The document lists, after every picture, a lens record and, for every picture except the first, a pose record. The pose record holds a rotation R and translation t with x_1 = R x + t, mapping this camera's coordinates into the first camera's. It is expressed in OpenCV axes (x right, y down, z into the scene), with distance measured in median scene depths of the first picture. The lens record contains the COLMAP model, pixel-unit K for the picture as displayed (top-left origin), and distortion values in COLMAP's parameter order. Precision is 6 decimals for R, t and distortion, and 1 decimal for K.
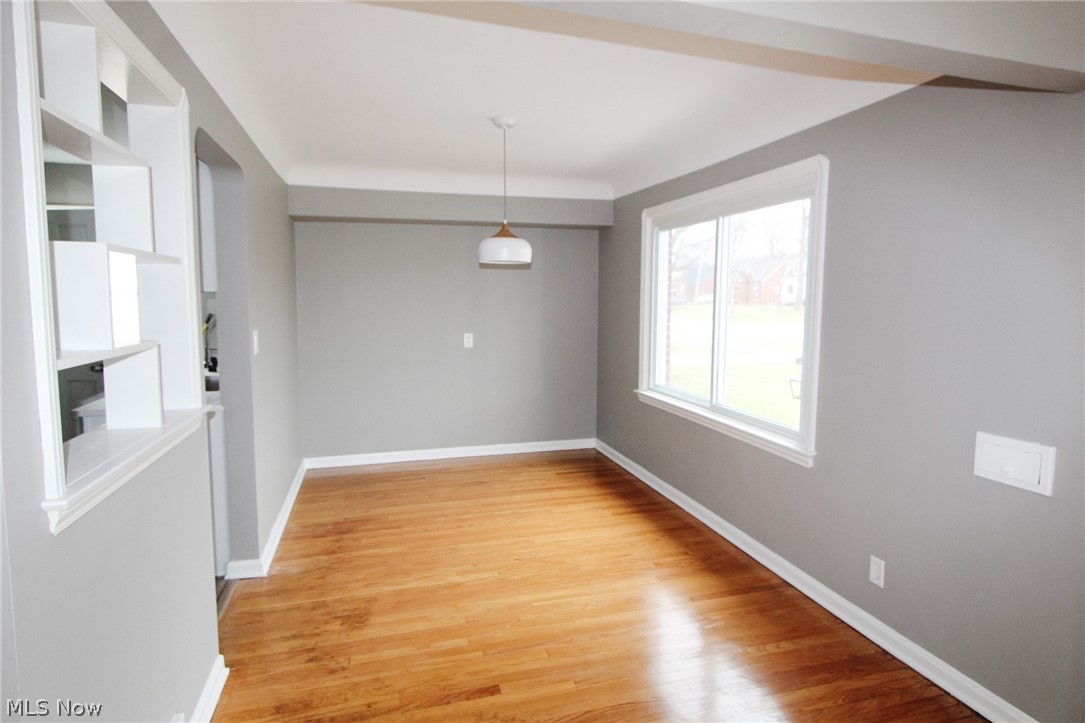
lens RADIAL K [[613.3, 0, 550.4], [0, 613.3, 360.8], [0, 0, 1]] dist [-0.030099, 0.006355]
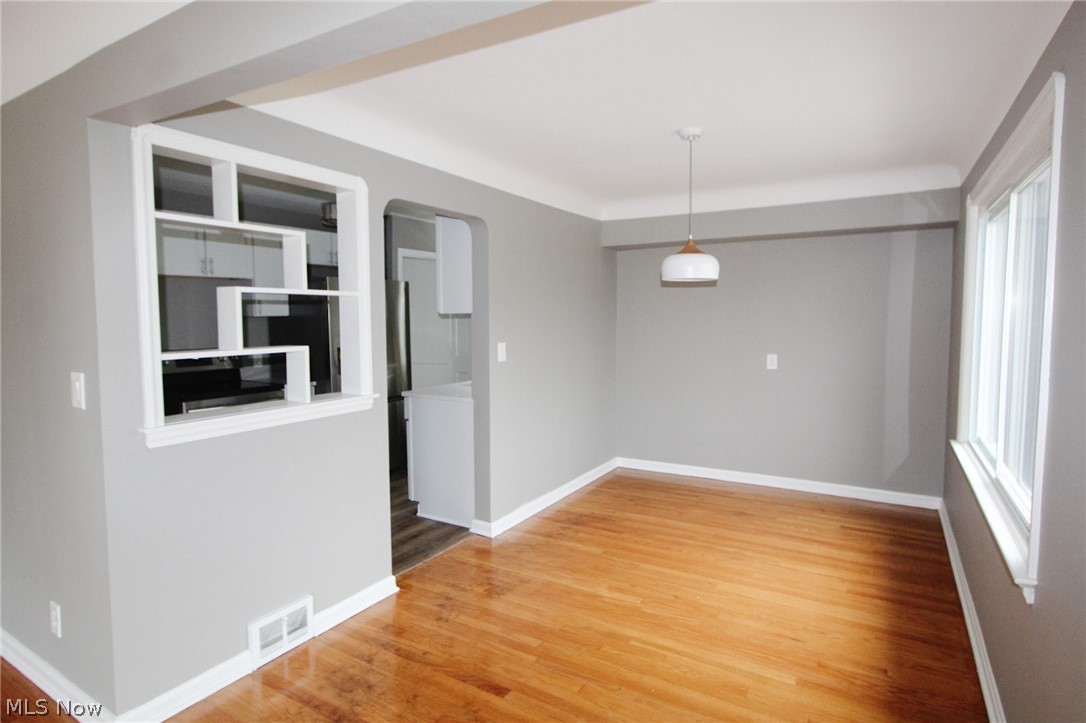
lens RADIAL K [[575.7, 0, 542.7], [0, 575.7, 355.5], [0, 0, 1]] dist [-0.032227, 0.005066]
pose [[0.671118, 0.046838, -0.739869, 0.402237], [-0.071358, 0.997449, -0.001583, -0.024286], [0.737908, 0.053858, 0.672749, 0.222366]]
